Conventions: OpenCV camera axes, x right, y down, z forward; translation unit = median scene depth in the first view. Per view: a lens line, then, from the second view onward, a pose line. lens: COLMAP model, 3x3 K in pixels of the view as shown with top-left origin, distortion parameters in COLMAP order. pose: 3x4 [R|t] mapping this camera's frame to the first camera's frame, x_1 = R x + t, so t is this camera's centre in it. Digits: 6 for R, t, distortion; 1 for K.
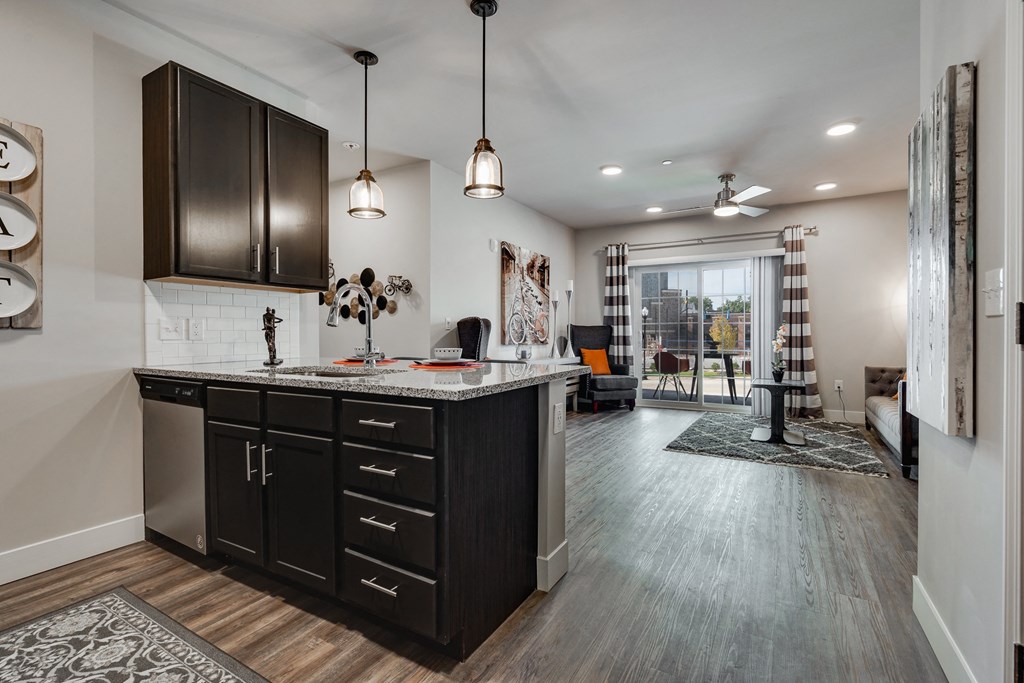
lens RADIAL K [[465.1, 0, 514.2], [0, 465.1, 336.7], [0, 0, 1]] dist [-0.001776, -0.000156]
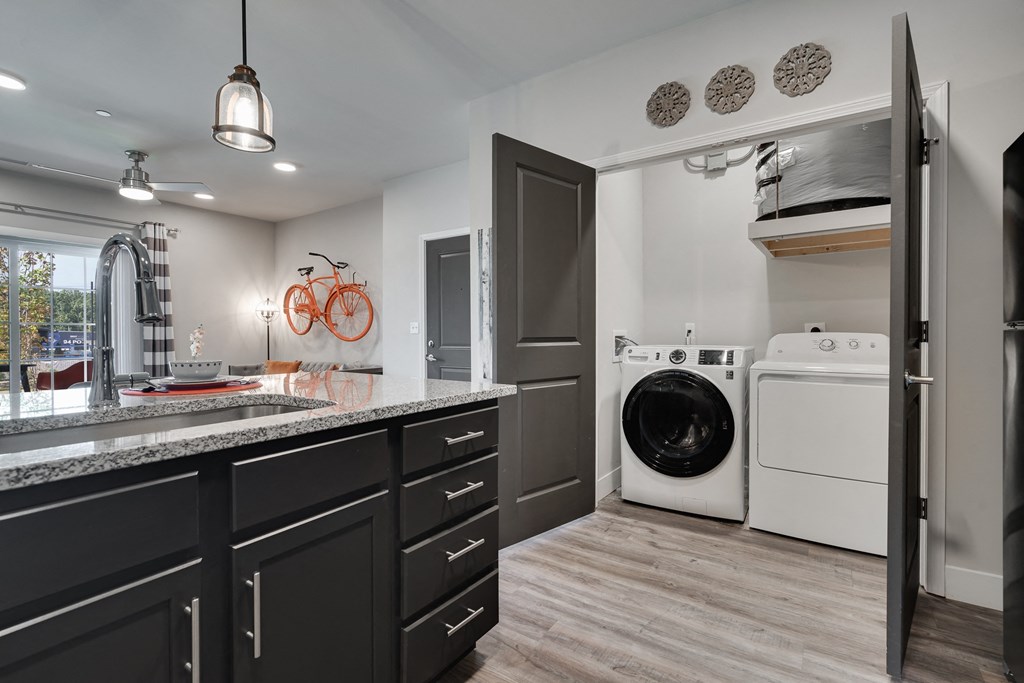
lens RADIAL K [[465.1, 0, 514.2], [0, 465.1, 336.7], [0, 0, 1]] dist [-0.001776, -0.000156]
pose [[0.081715, -0.001059, 0.996655, -0.341000], [0.008762, 0.999962, 0.000344, -0.001562], [-0.996617, 0.008705, 0.081721, 0.241785]]
